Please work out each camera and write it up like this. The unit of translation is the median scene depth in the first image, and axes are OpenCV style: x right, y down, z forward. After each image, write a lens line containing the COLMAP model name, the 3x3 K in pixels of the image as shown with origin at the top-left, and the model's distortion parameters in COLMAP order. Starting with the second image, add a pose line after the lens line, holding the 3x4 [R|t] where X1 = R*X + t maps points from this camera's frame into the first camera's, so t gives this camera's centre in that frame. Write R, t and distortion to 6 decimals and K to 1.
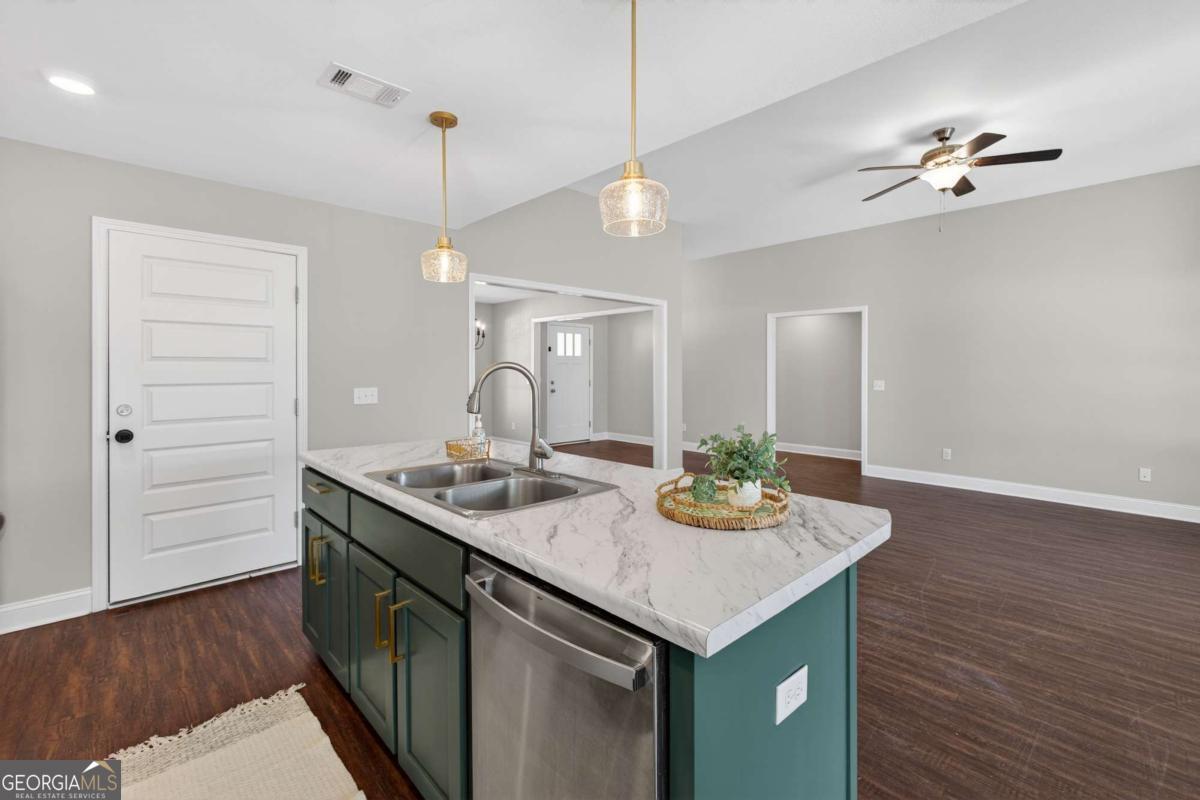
lens RADIAL K [[524.8, 0, 596.6], [0, 524.8, 374.1], [0, 0, 1]] dist [-0.003846, 0.003251]
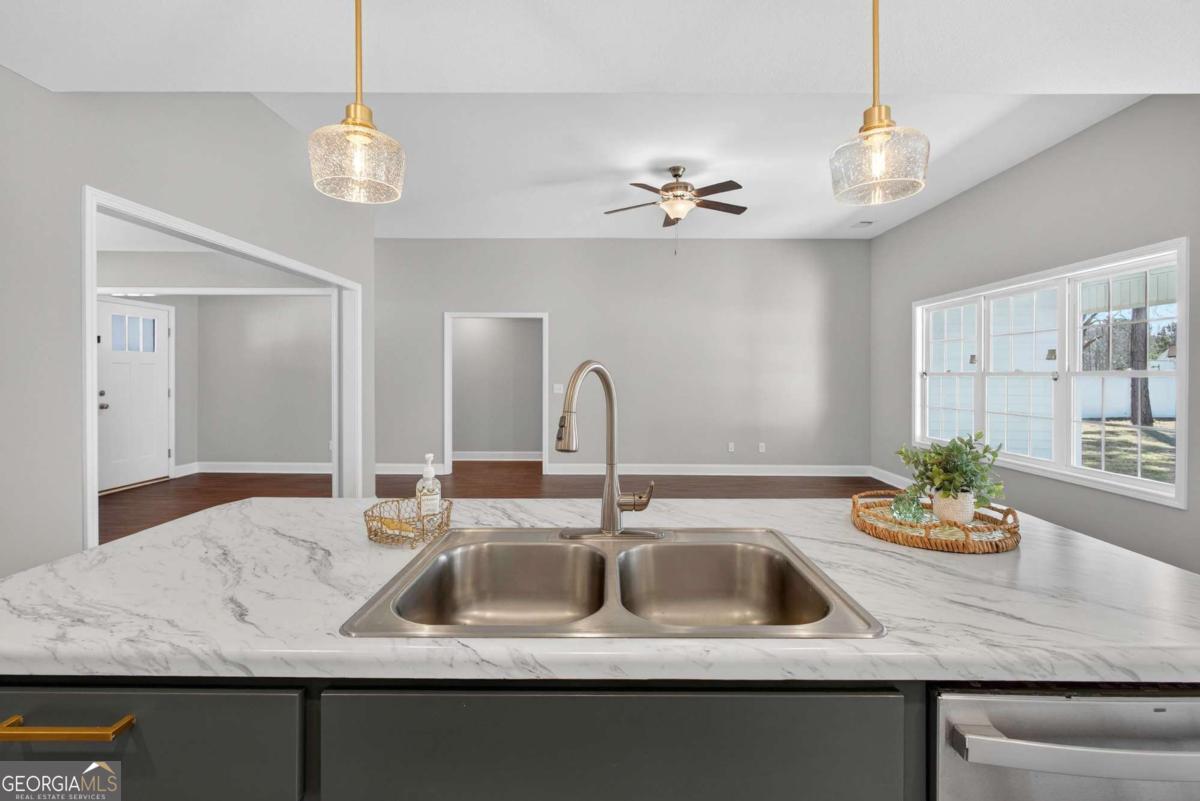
lens RADIAL K [[535.3, 0, 606.7], [0, 535.3, 378.2], [0, 0, 1]] dist [-0.000937, 0.000354]
pose [[0.690315, -0.002560, 0.723504, -0.406784], [0.002979, 0.999995, 0.000696, -0.000129], [-0.723503, 0.001675, 0.690320, 0.389543]]
